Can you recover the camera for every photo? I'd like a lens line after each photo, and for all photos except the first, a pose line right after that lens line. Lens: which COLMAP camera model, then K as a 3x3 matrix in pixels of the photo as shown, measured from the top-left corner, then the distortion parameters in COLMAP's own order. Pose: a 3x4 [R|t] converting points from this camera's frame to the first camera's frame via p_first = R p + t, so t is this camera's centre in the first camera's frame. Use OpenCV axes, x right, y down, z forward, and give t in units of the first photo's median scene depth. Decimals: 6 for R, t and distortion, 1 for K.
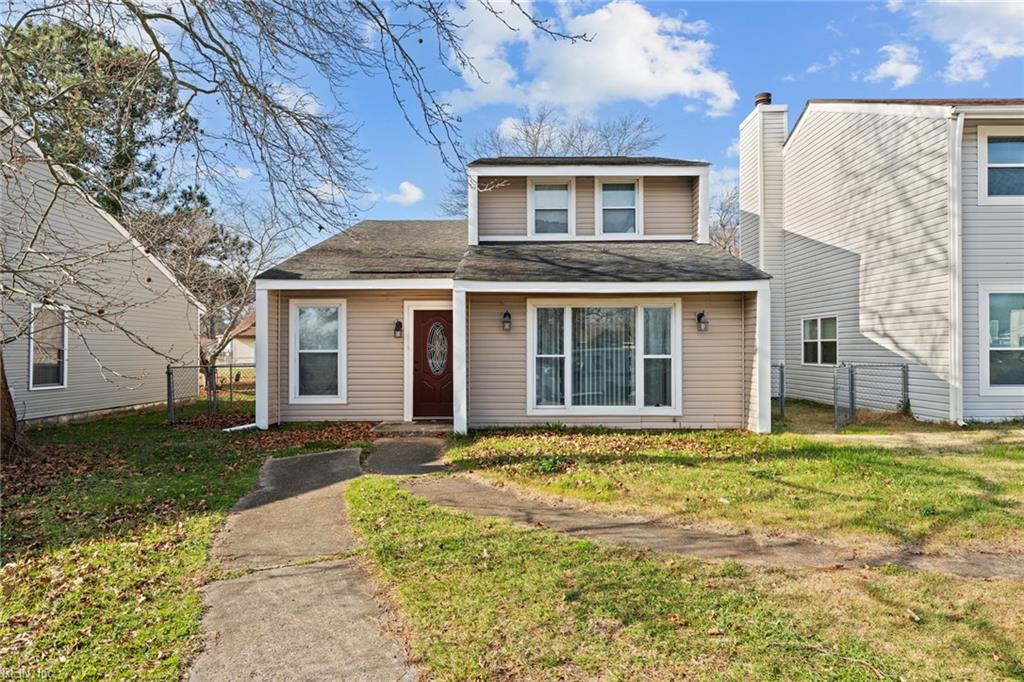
lens RADIAL K [[603.2, 0, 513.8], [0, 603.2, 340.3], [0, 0, 1]] dist [0.006926, -0.000198]
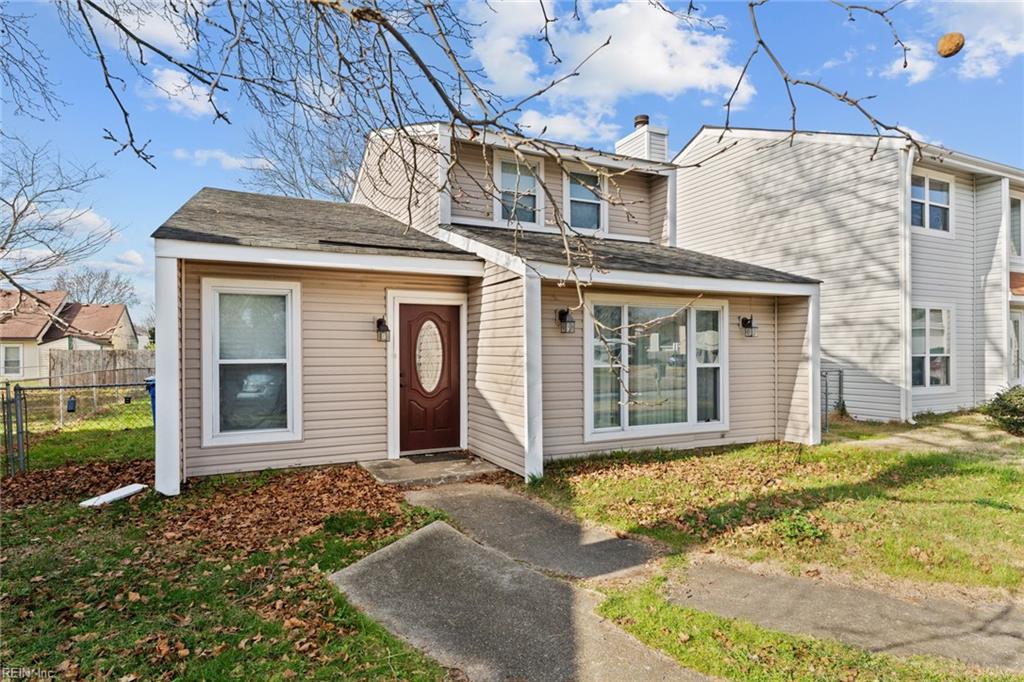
lens RADIAL K [[540.5, 0, 509.7], [0, 540.5, 348.8], [0, 0, 1]] dist [0.002164, 0.000740]
pose [[0.902379, 0.003000, 0.430933, -0.328666], [-0.005676, 0.999972, 0.004925, 0.000376], [-0.430906, -0.006890, 0.902371, 0.367099]]
